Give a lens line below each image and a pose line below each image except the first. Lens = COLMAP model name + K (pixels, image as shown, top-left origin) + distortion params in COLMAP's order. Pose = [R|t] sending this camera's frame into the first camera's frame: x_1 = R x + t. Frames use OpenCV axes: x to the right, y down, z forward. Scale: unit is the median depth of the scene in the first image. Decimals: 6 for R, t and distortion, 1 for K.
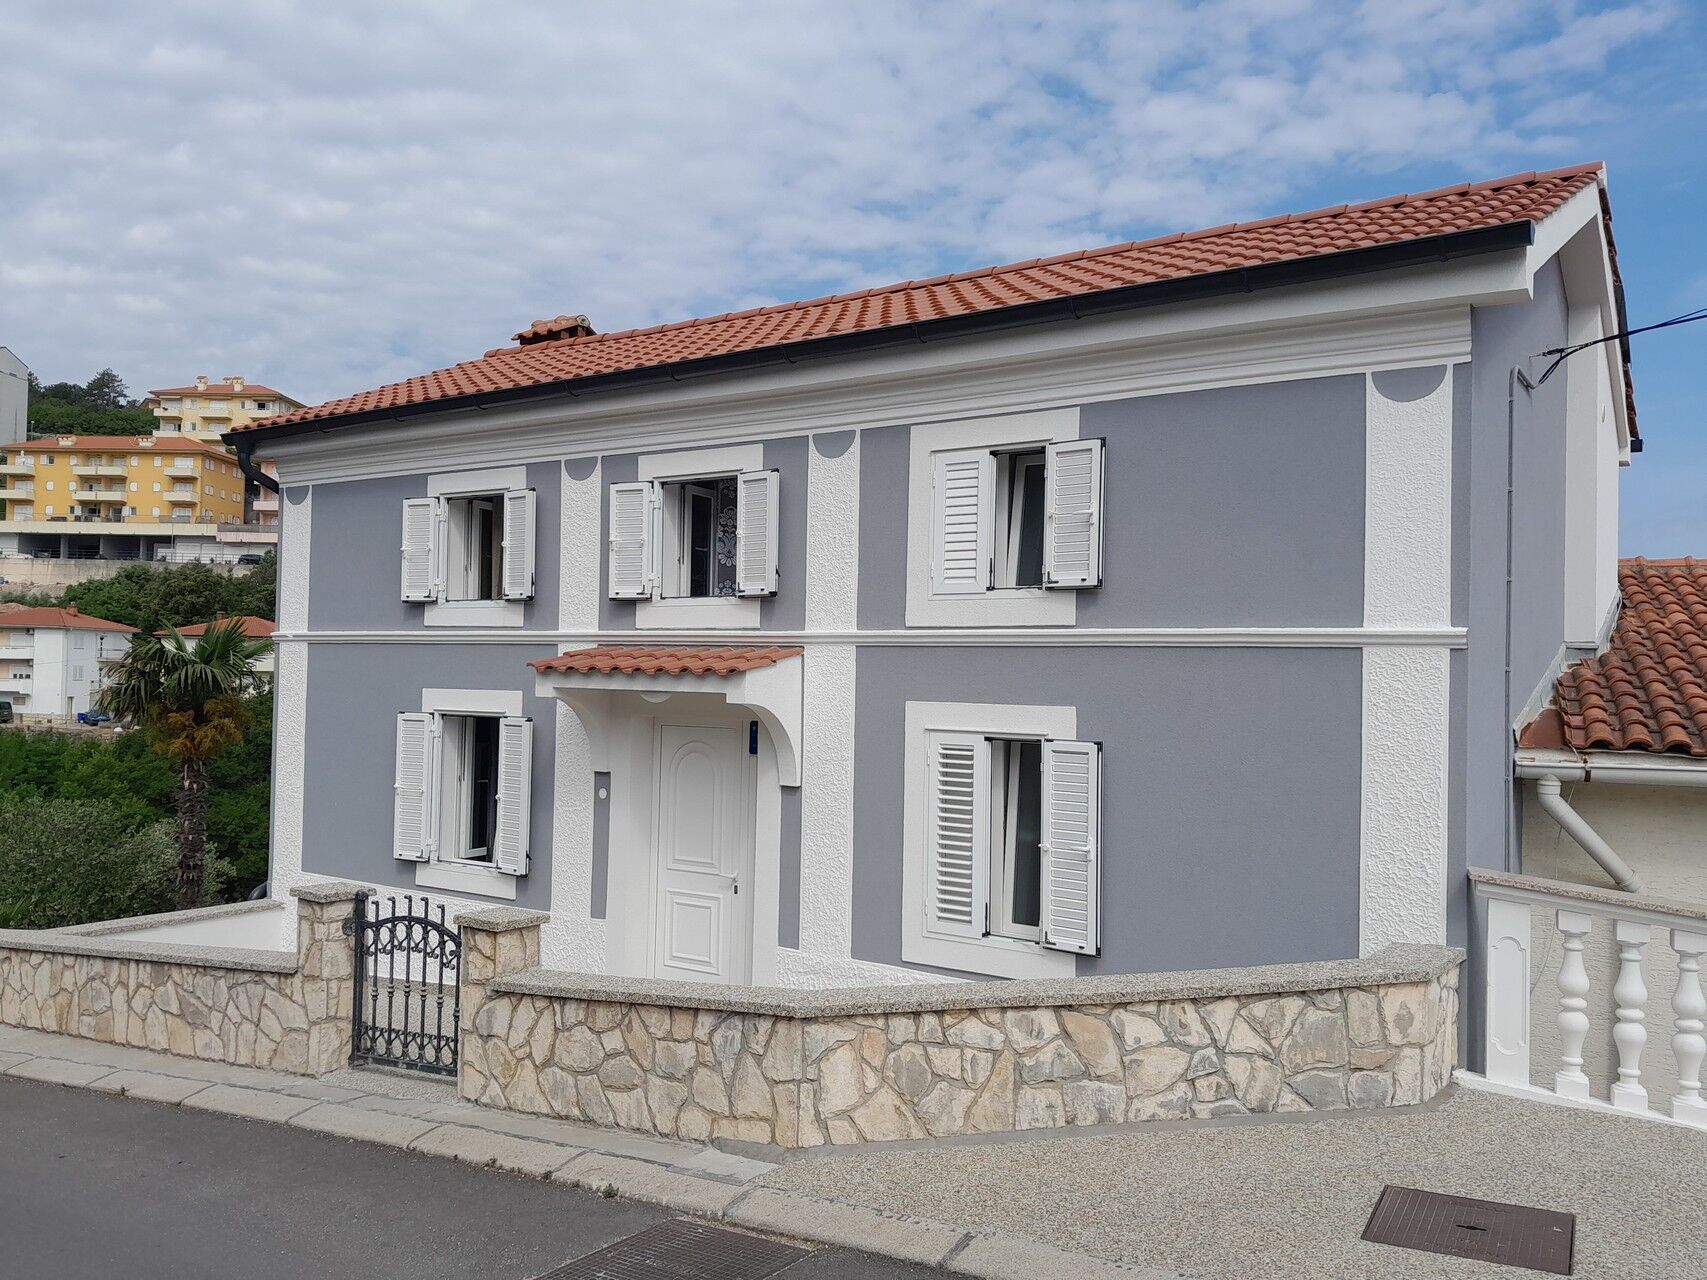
lens RADIAL K [[1384.1, 0, 833.8], [0, 1384.1, 640.7], [0, 0, 1]] dist [0.013174, -0.040456]
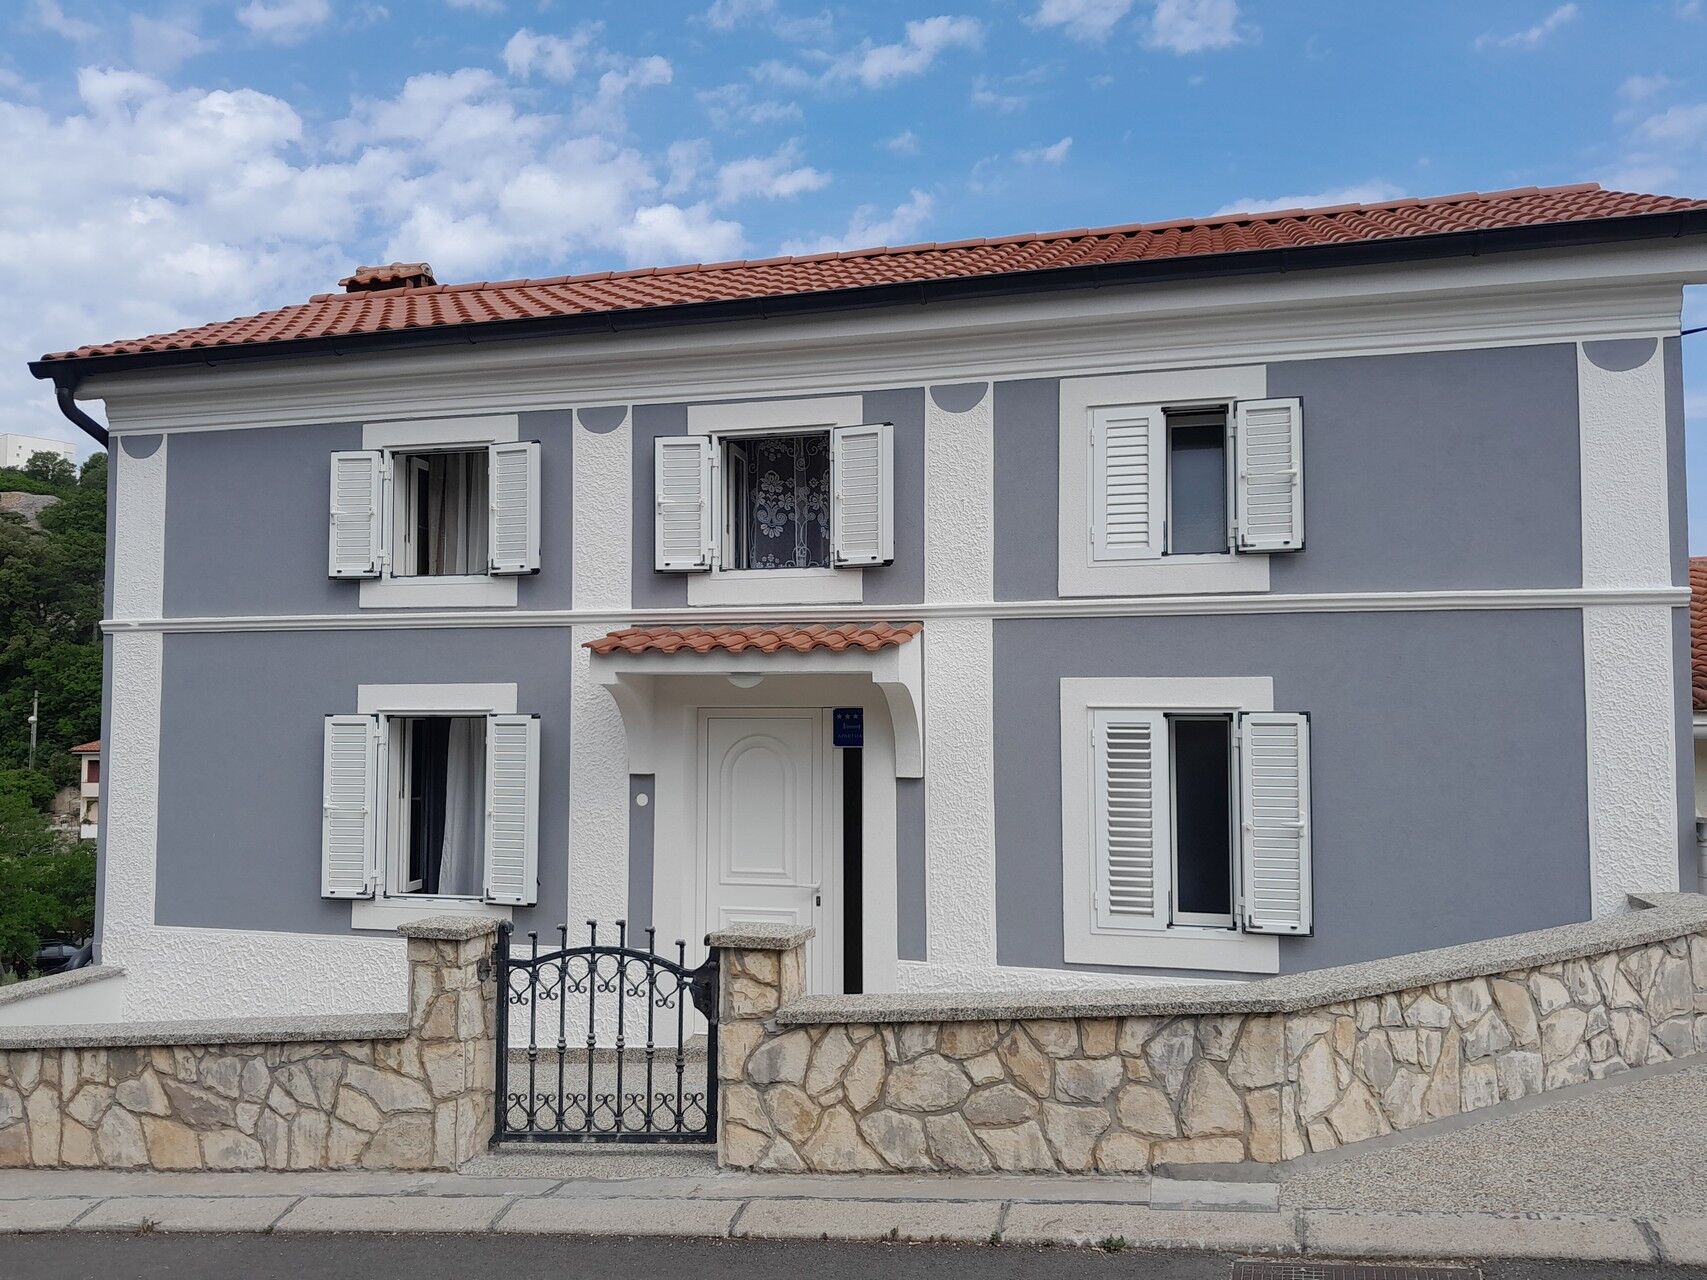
lens RADIAL K [[1384.1, 0, 833.8], [0, 1384.1, 640.7], [0, 0, 1]] dist [0.013174, -0.040456]
pose [[0.941197, -0.000648, 0.337857, -0.441698], [0.009478, 0.999655, -0.024485, 0.044372], [-0.337725, 0.026248, 0.940879, 0.205115]]
